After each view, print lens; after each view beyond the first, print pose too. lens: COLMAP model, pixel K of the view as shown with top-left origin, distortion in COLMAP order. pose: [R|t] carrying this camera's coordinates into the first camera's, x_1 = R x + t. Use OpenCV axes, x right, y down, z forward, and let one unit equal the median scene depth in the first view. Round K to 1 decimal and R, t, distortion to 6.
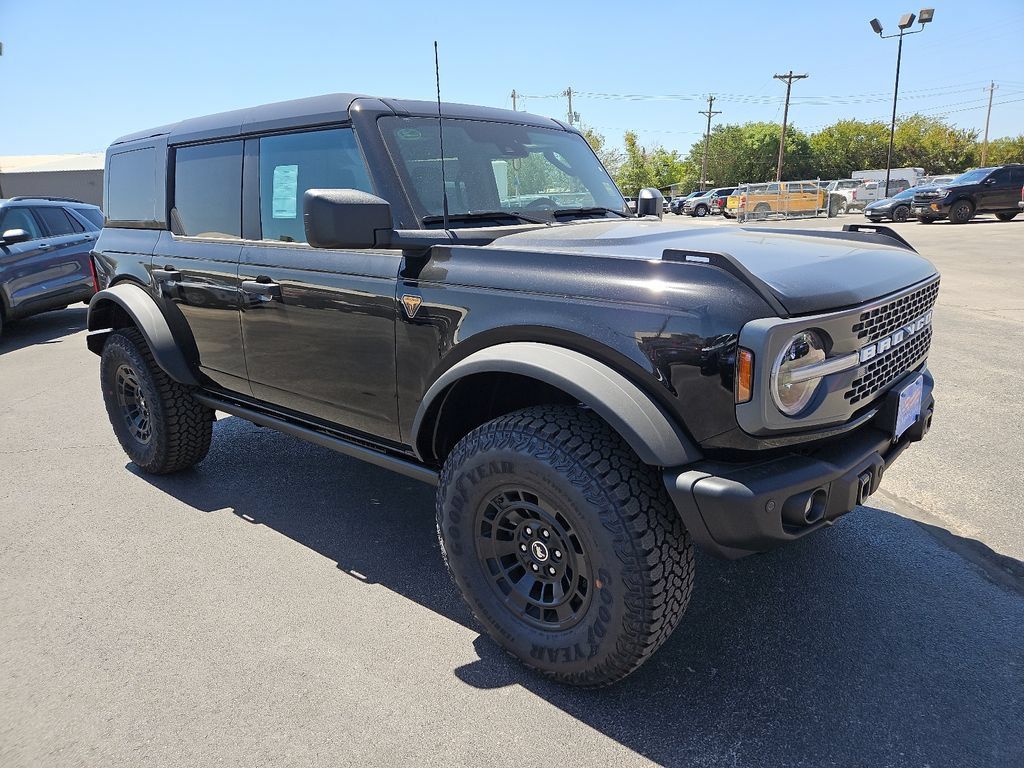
lens RADIAL K [[692.6, 0, 516.3], [0, 692.6, 402.2], [0, 0, 1]] dist [0.060300, -0.051523]
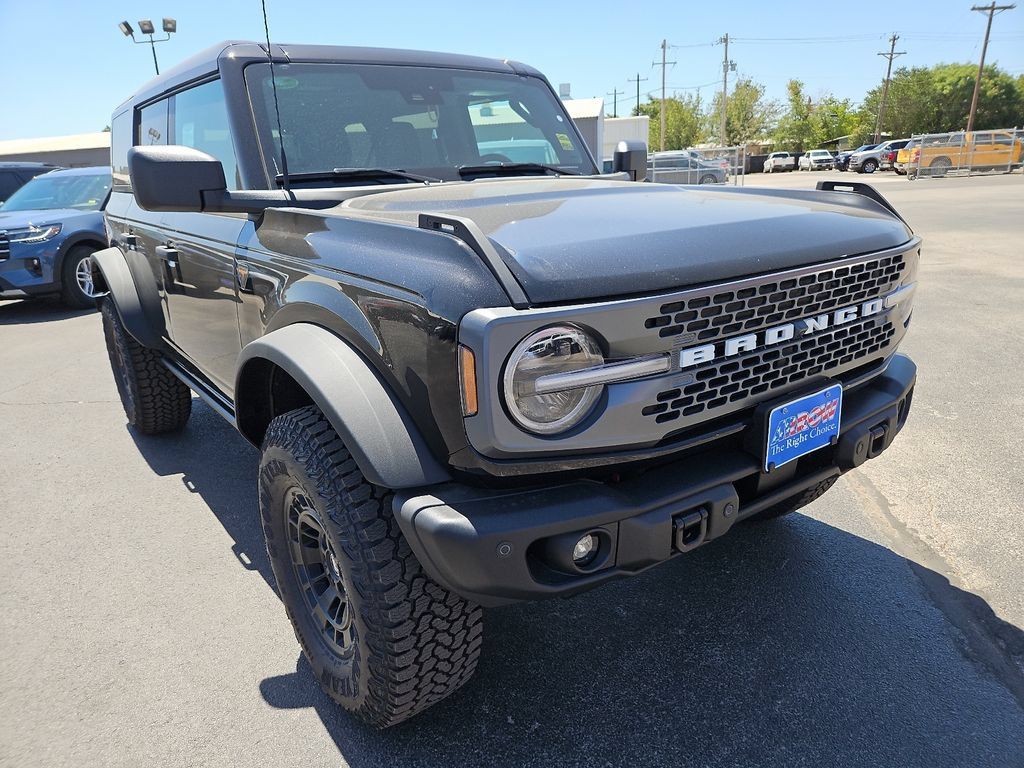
lens RADIAL K [[692.6, 0, 509.7], [0, 692.6, 401.9], [0, 0, 1]] dist [0.060300, -0.051523]
pose [[0.975045, 0.056889, -0.214593, 0.344127], [-0.046121, 0.997428, 0.054860, -0.038020], [0.217162, -0.043594, 0.975162, 0.166248]]
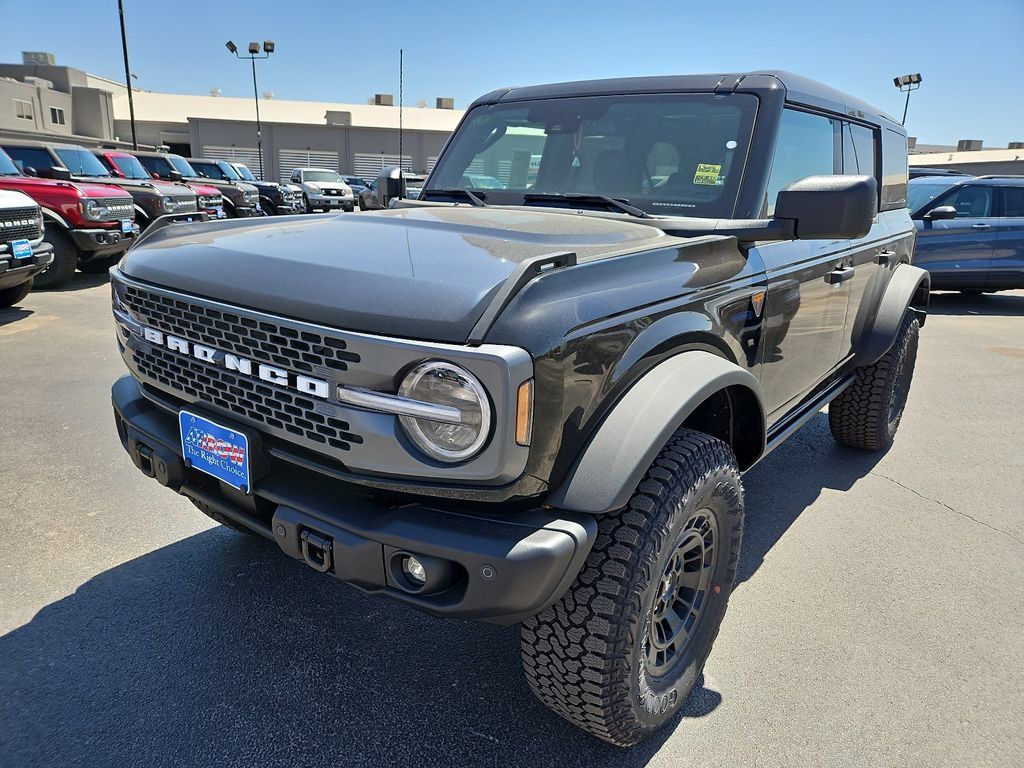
lens RADIAL K [[723.3, 0, 481.5], [0, 723.3, 389.8], [0, 0, 1]] dist [0.026662, -0.021619]
pose [[0.028835, 0.309746, -0.950382, 1.323884], [-0.306043, 0.907854, 0.286600, -0.398979], [0.951581, 0.282594, 0.120974, 1.196009]]
